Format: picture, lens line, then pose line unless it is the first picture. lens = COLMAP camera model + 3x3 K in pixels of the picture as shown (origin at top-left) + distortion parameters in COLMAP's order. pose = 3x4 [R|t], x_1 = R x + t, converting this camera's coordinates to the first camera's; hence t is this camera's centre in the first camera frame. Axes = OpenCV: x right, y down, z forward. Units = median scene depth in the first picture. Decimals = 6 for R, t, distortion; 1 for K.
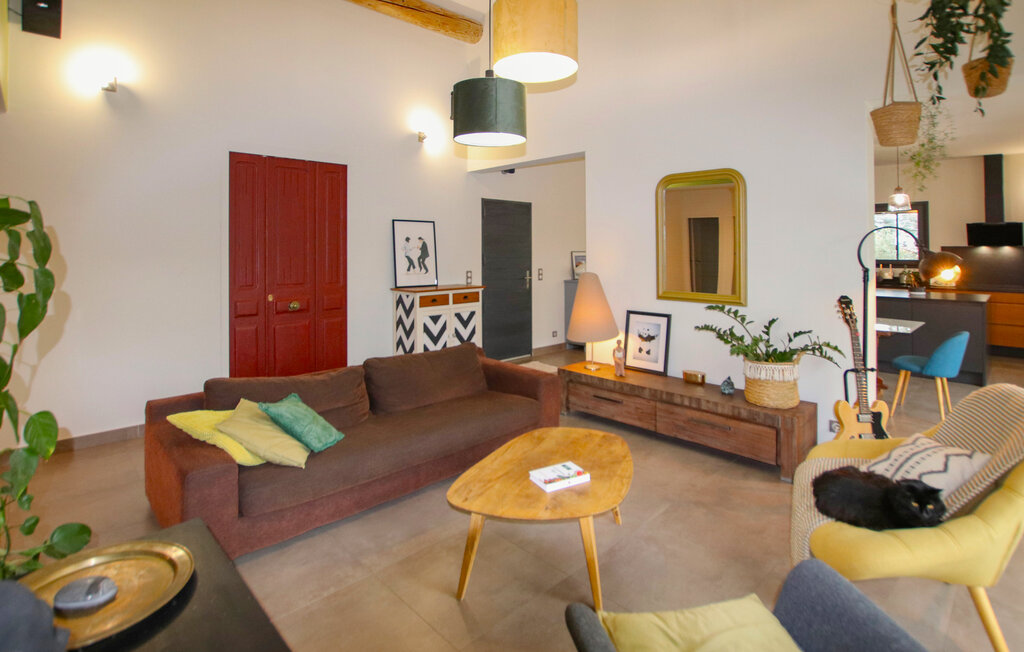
lens RADIAL K [[508.4, 0, 510.3], [0, 508.4, 248.9], [0, 0, 1]] dist [-0.024781, -0.000121]
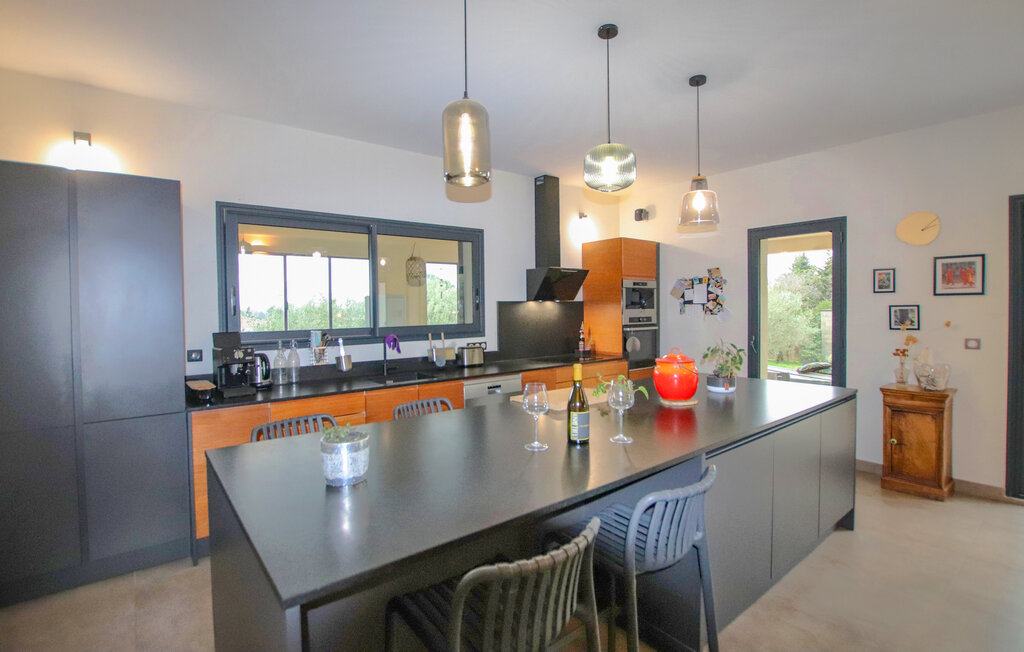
lens RADIAL K [[485.7, 0, 519.0], [0, 485.7, 319.9], [0, 0, 1]] dist [-0.023945, -0.000159]
pose [[0.078882, -0.031919, 0.996373, 0.457020], [0.007295, 0.999479, 0.031441, -0.000115], [-0.996857, 0.004788, 0.079073, 1.809887]]
